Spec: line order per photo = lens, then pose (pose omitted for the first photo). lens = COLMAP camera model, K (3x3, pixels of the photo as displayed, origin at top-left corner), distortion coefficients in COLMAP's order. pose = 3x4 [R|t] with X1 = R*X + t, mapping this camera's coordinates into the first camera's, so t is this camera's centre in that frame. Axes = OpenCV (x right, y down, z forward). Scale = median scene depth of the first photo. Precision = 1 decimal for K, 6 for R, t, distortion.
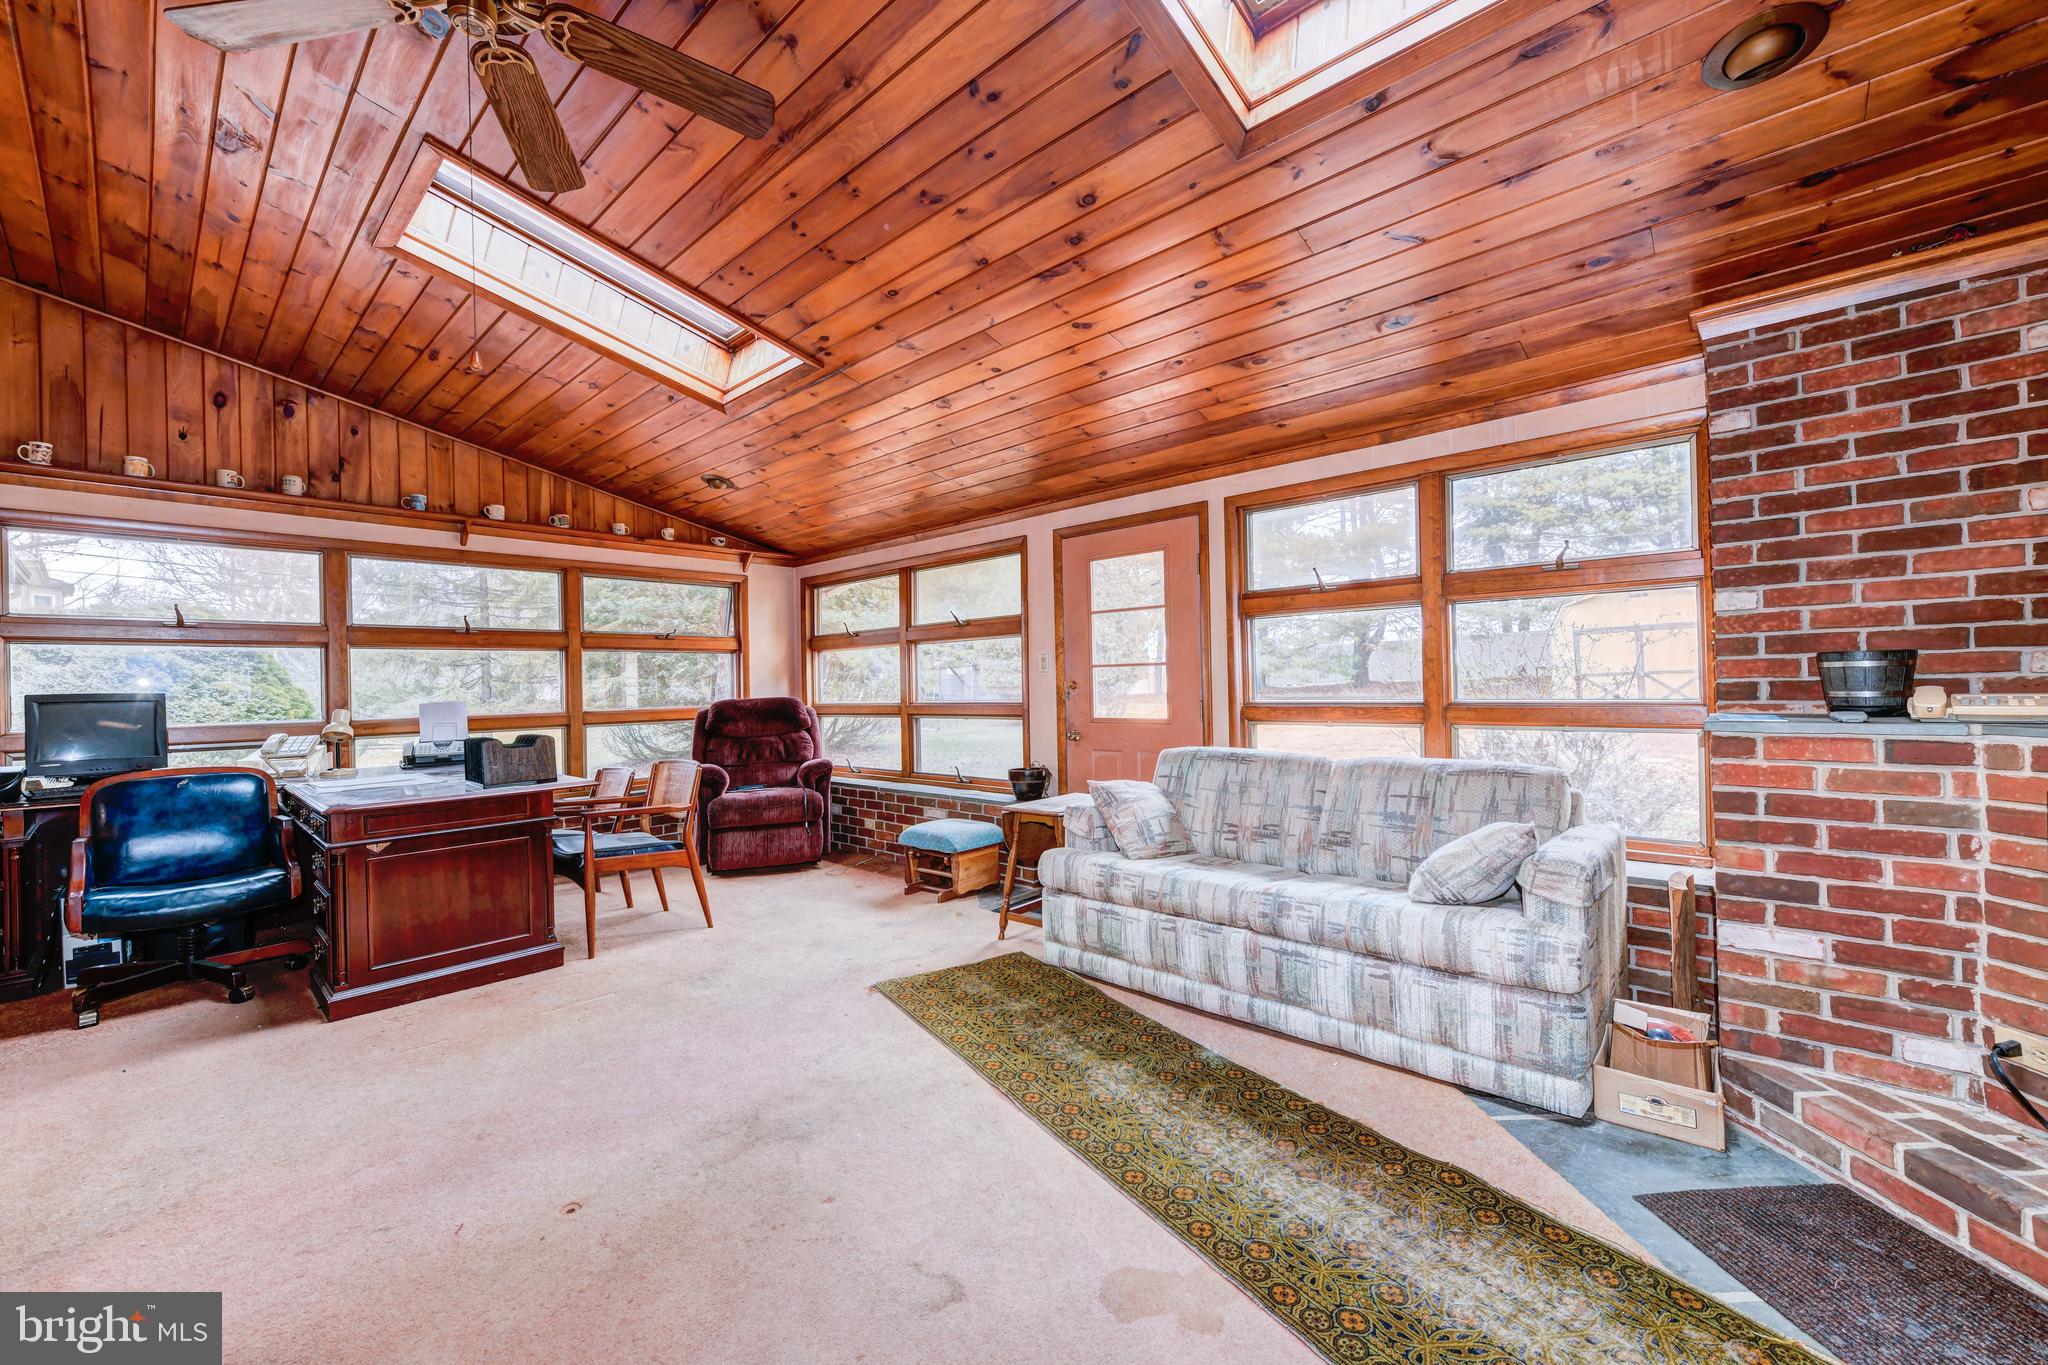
lens RADIAL K [[802.1, 0, 1024.9], [0, 802.1, 681.4], [0, 0, 1]] dist [0.007318, -0.001750]
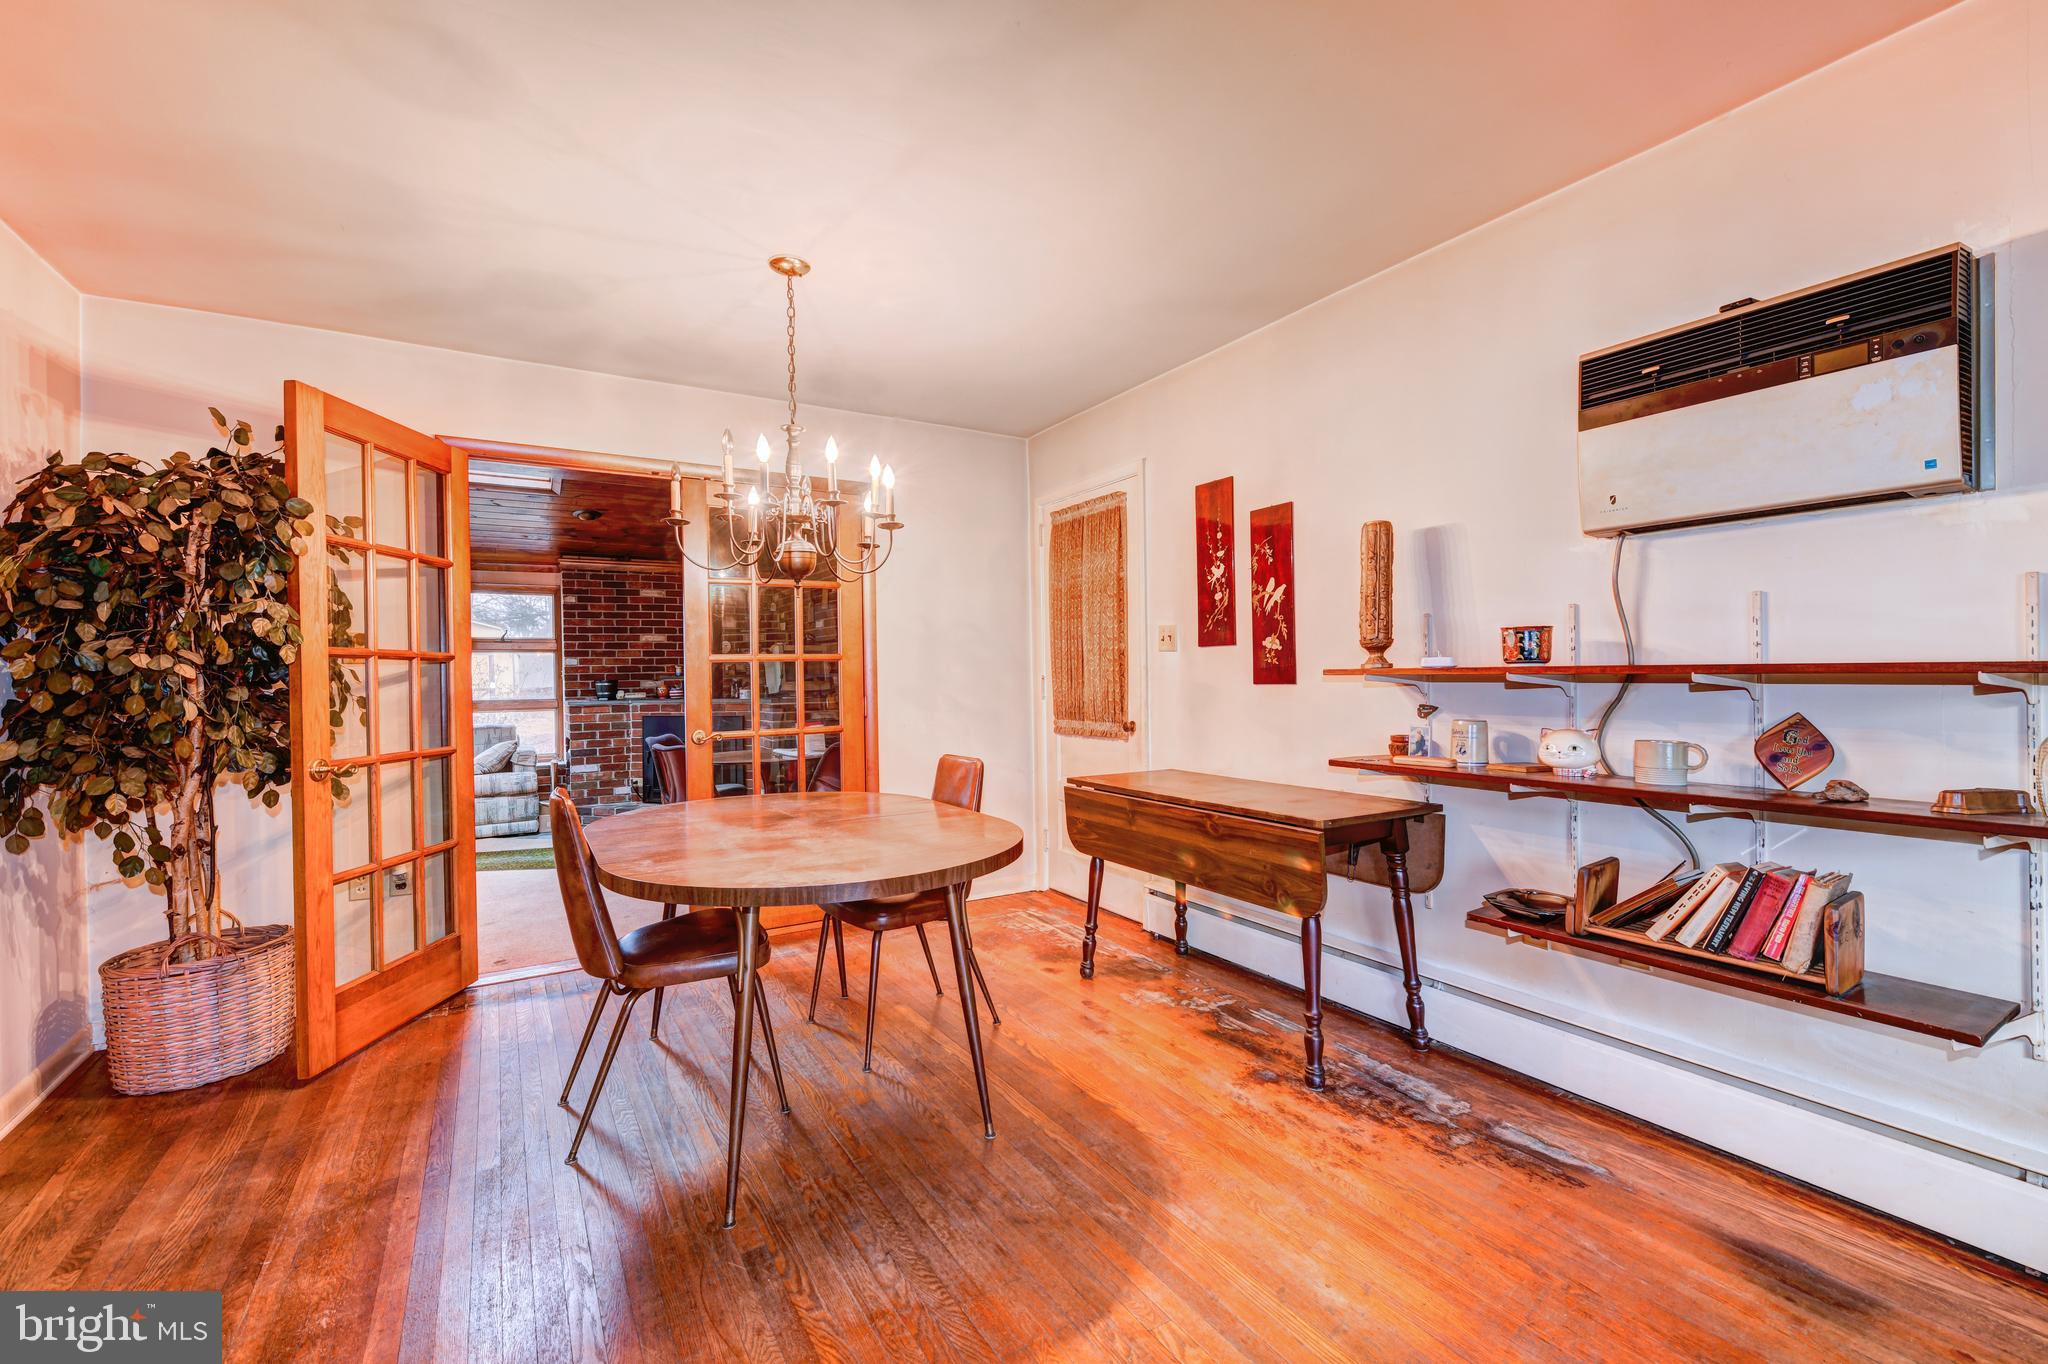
lens RADIAL K [[847.8, 0, 1015.4], [0, 847.8, 677.2], [0, 0, 1]] dist [0.001085, -0.000225]
pose [[0.287328, 0.018562, 0.957652, -1.533080], [0.008224, 0.999728, -0.021845, 0.033796], [-0.957797, 0.014153, 0.287097, -1.360884]]
